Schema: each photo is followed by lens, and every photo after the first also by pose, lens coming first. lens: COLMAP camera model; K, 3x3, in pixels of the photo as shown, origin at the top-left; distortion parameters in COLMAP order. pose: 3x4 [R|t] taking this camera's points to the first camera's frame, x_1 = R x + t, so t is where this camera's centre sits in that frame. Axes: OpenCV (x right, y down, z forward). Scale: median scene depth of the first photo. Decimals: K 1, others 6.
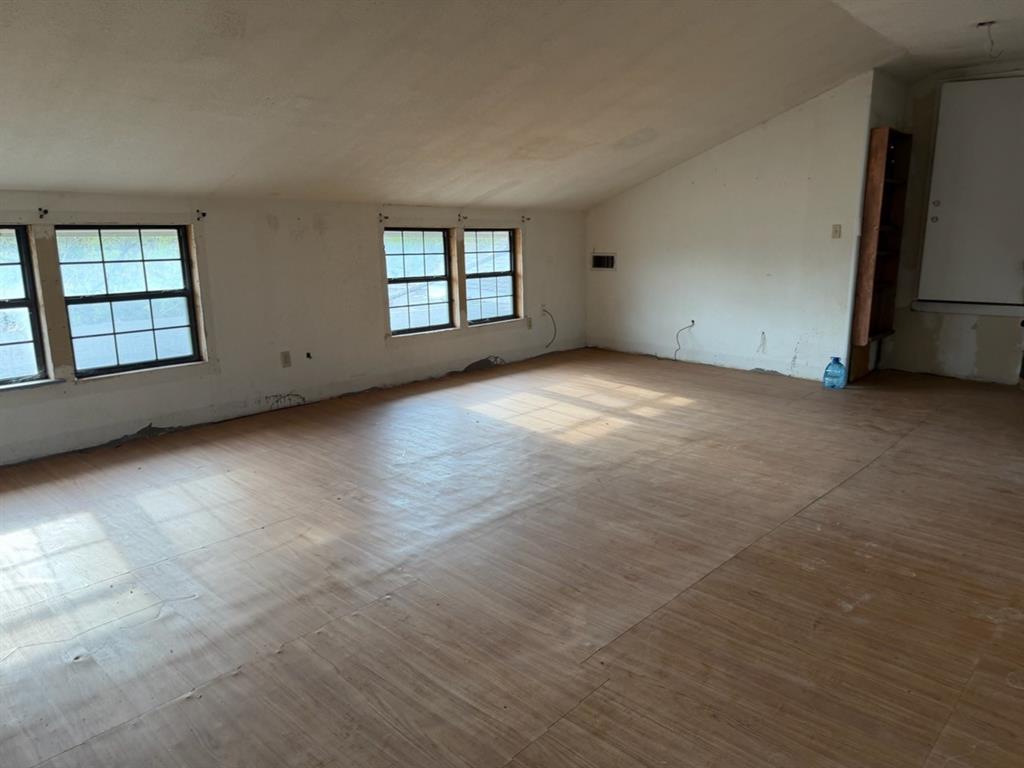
lens RADIAL K [[720.6, 0, 503.8], [0, 720.6, 375.9], [0, 0, 1]] dist [0.069793, -0.083086]
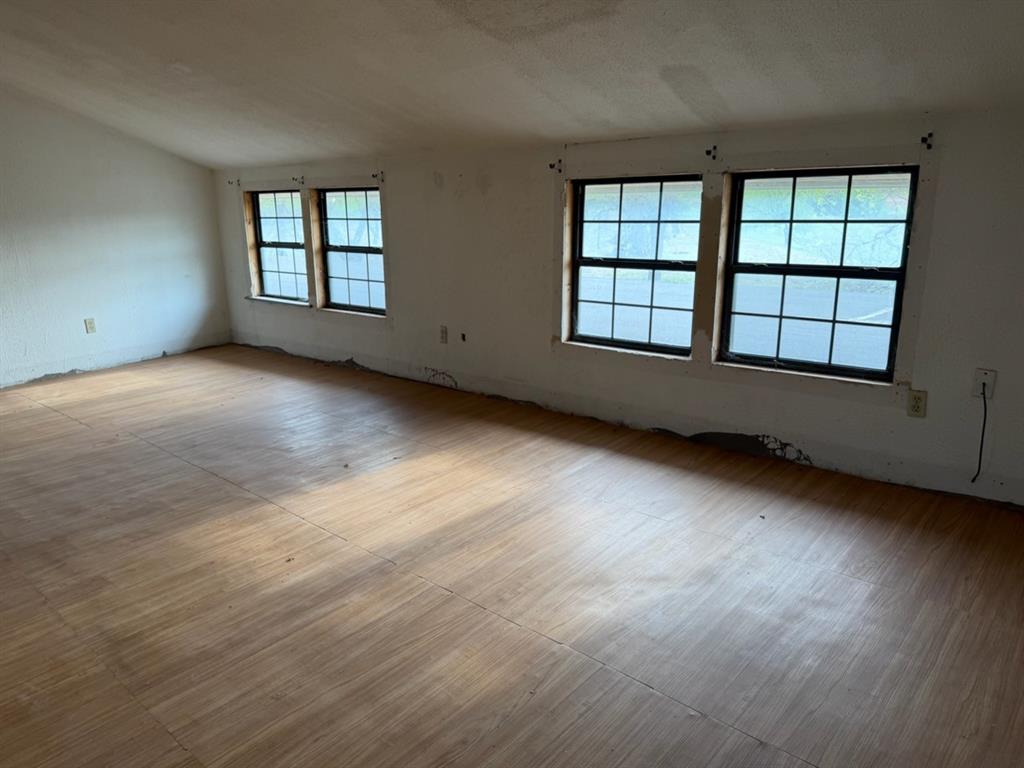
lens RADIAL K [[720.6, 0, 519.2], [0, 720.6, 388.1], [0, 0, 1]] dist [0.069793, -0.083086]
pose [[0.023759, 0.258656, -0.965677, 0.688007], [-0.174109, 0.952259, 0.250778, -0.234431], [0.984440, 0.162174, 0.067659, 1.210694]]
